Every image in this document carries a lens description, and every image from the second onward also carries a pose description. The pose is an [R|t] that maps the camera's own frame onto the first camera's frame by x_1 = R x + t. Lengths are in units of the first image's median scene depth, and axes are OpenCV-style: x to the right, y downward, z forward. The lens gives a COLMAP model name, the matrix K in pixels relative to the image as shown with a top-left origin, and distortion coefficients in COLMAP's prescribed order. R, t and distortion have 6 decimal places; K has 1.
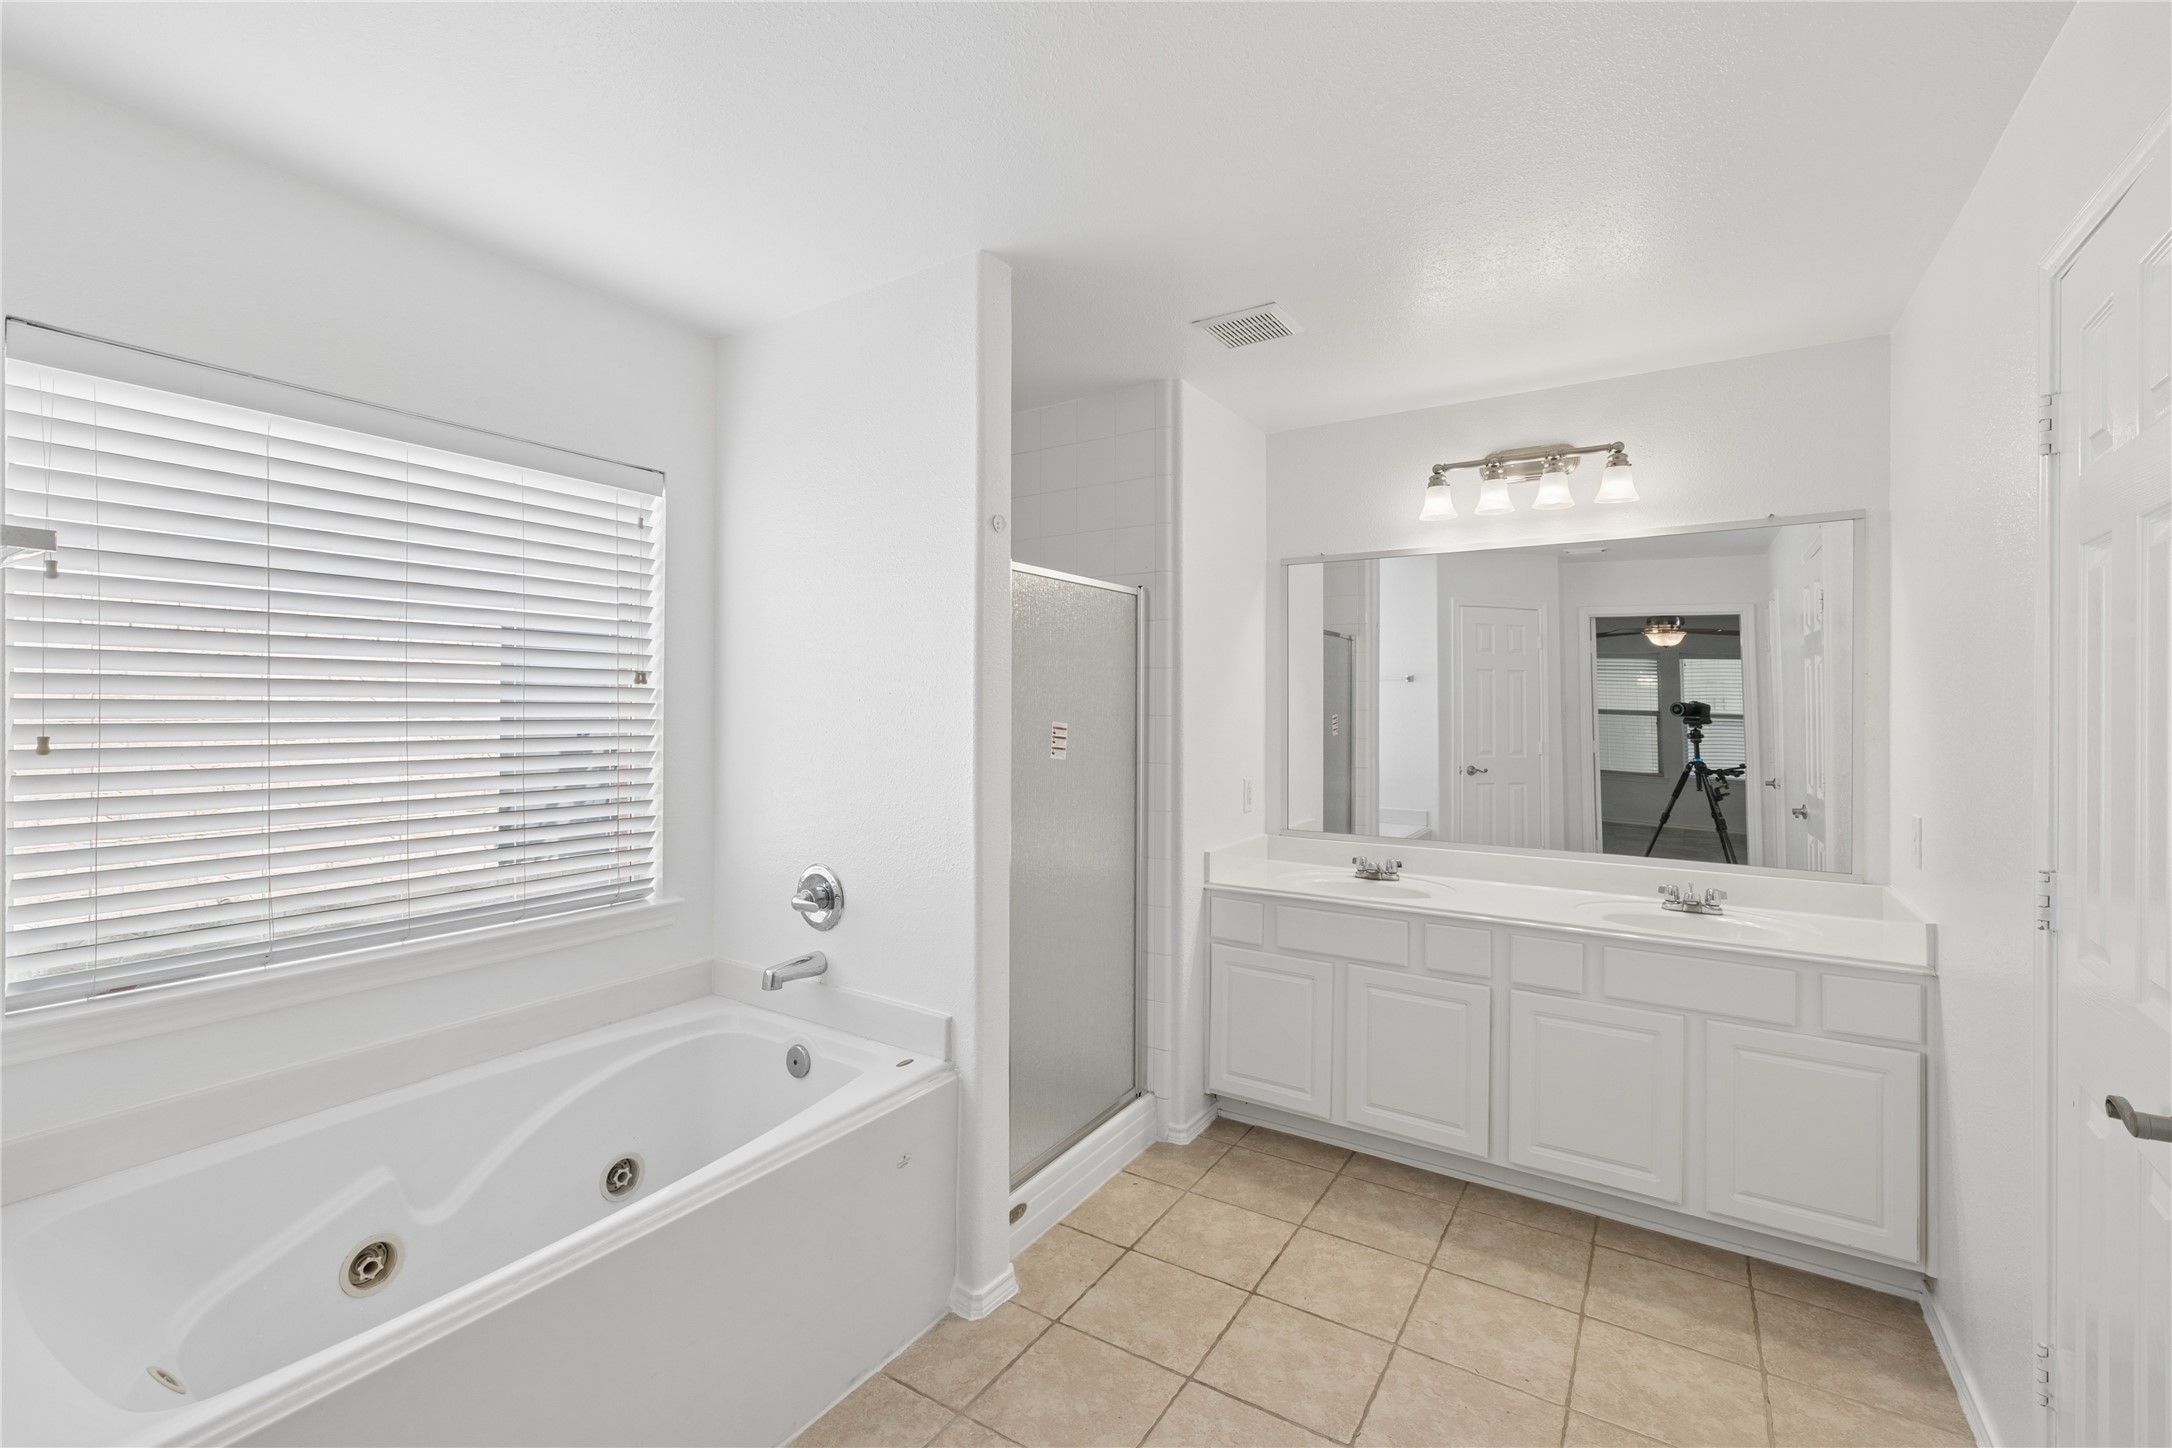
lens RADIAL K [[934.7, 0, 1077.8], [0, 934.7, 676.9], [0, 0, 1]] dist [0.001929, 0.000051]
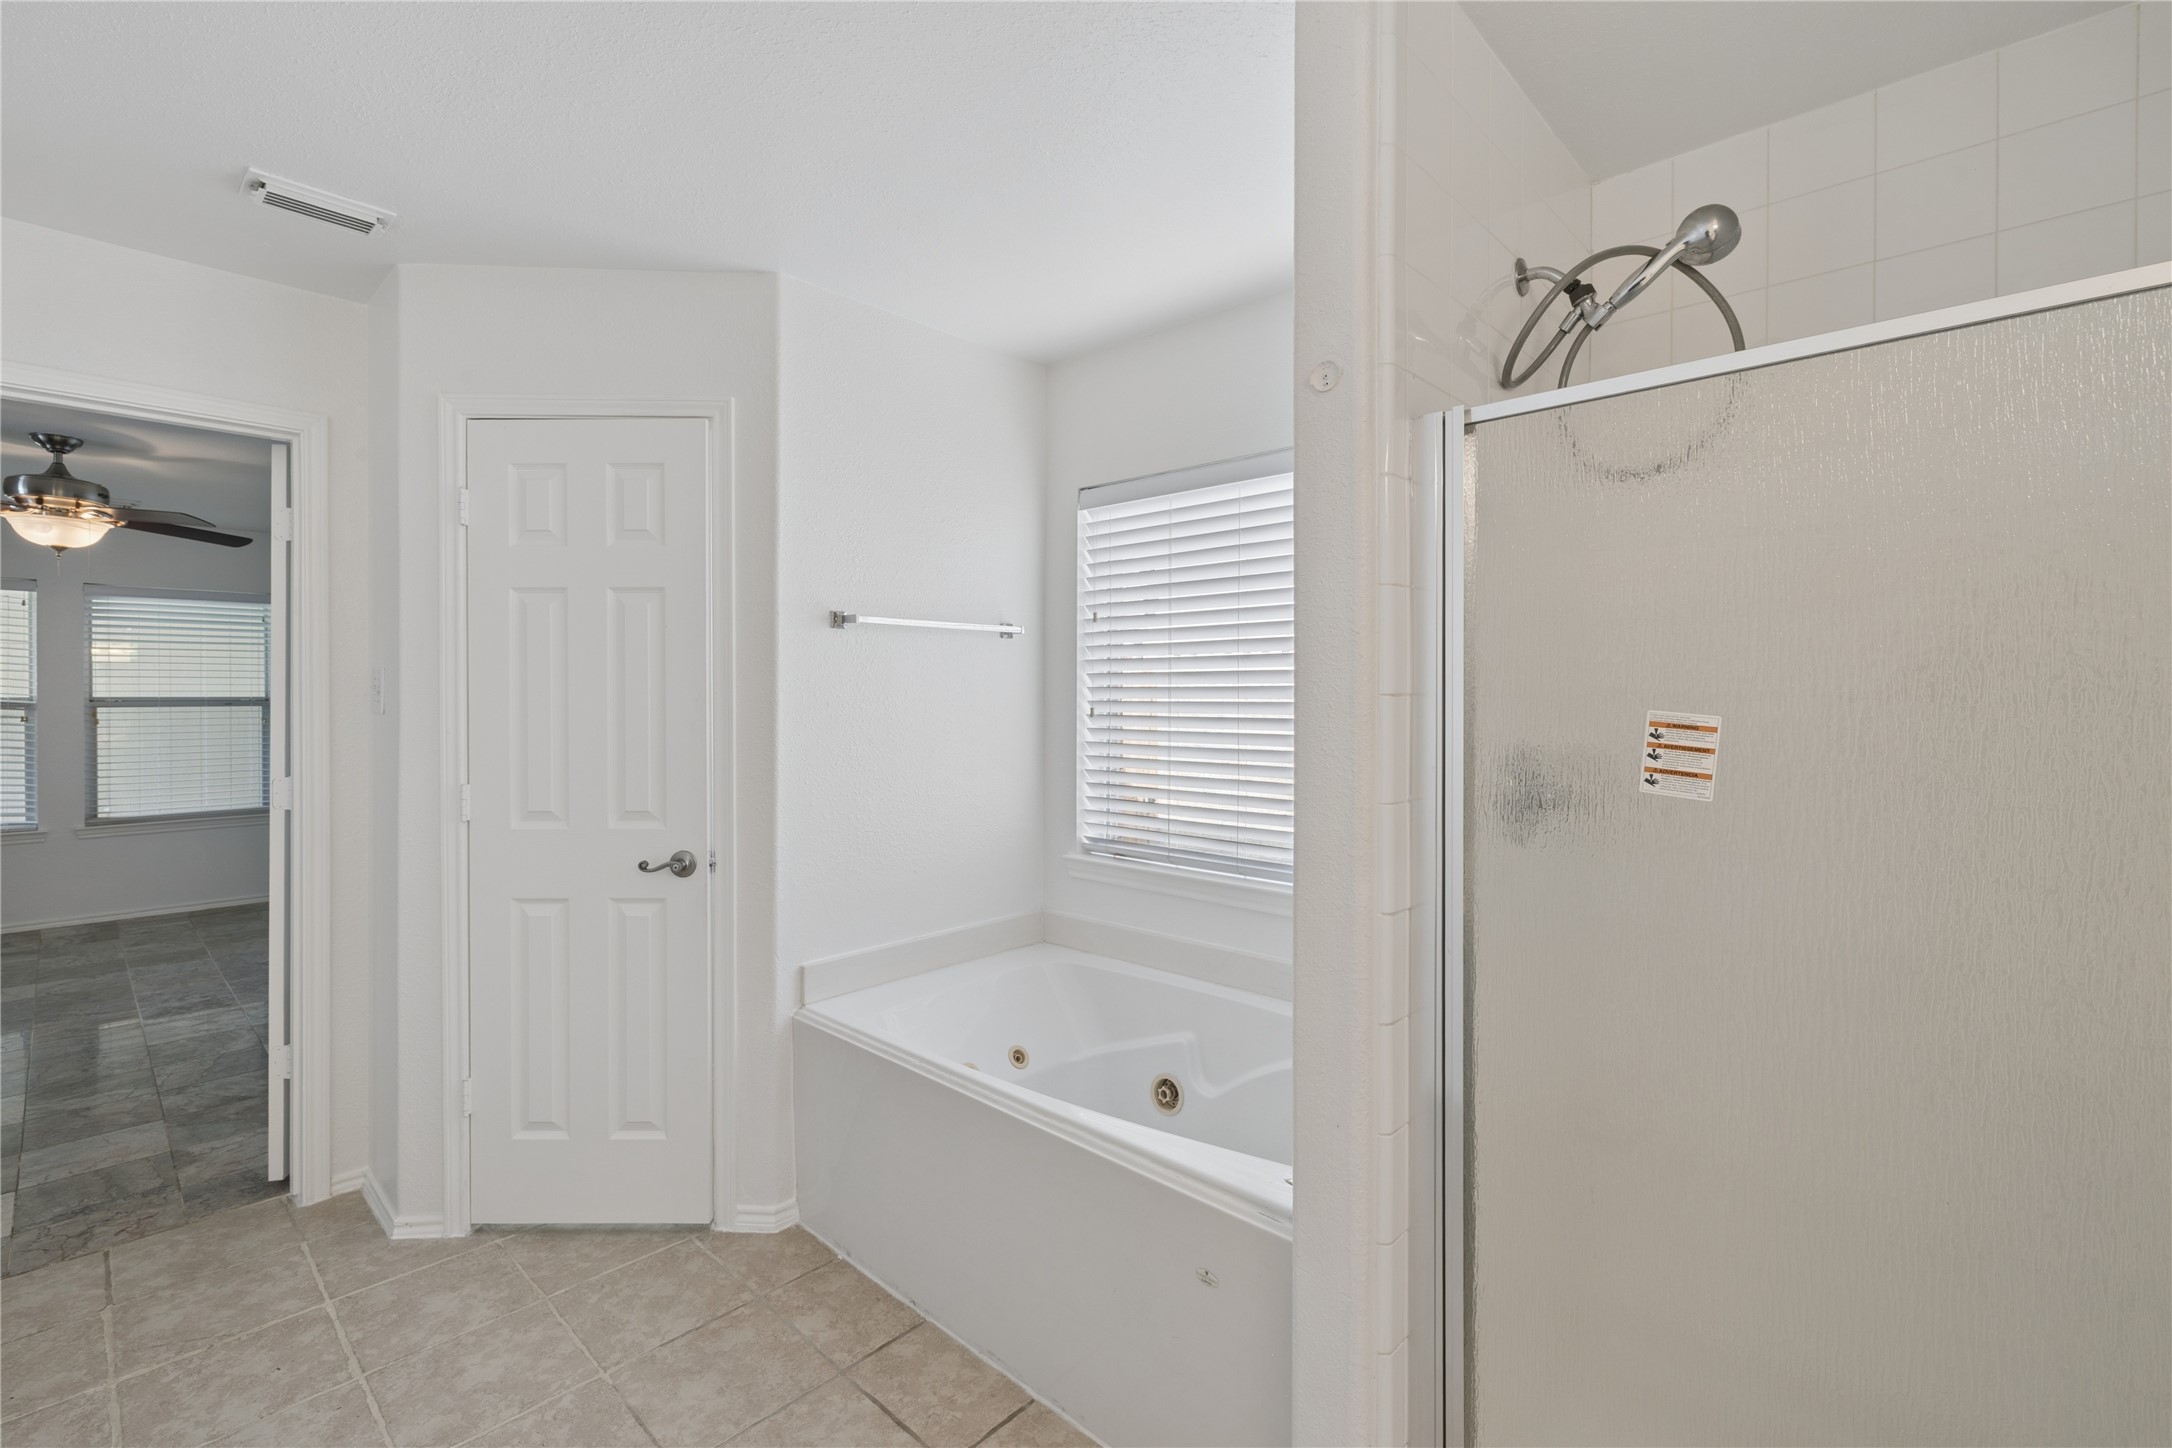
lens RADIAL K [[934.7, 0, 1077.8], [0, 934.7, 676.9], [0, 0, 1]] dist [0.001929, 0.000051]
pose [[-0.162480, -0.024251, -0.986414, 0.634063], [0.029909, 0.999118, -0.029490, 0.049067], [0.986258, -0.034294, -0.161611, 1.099096]]
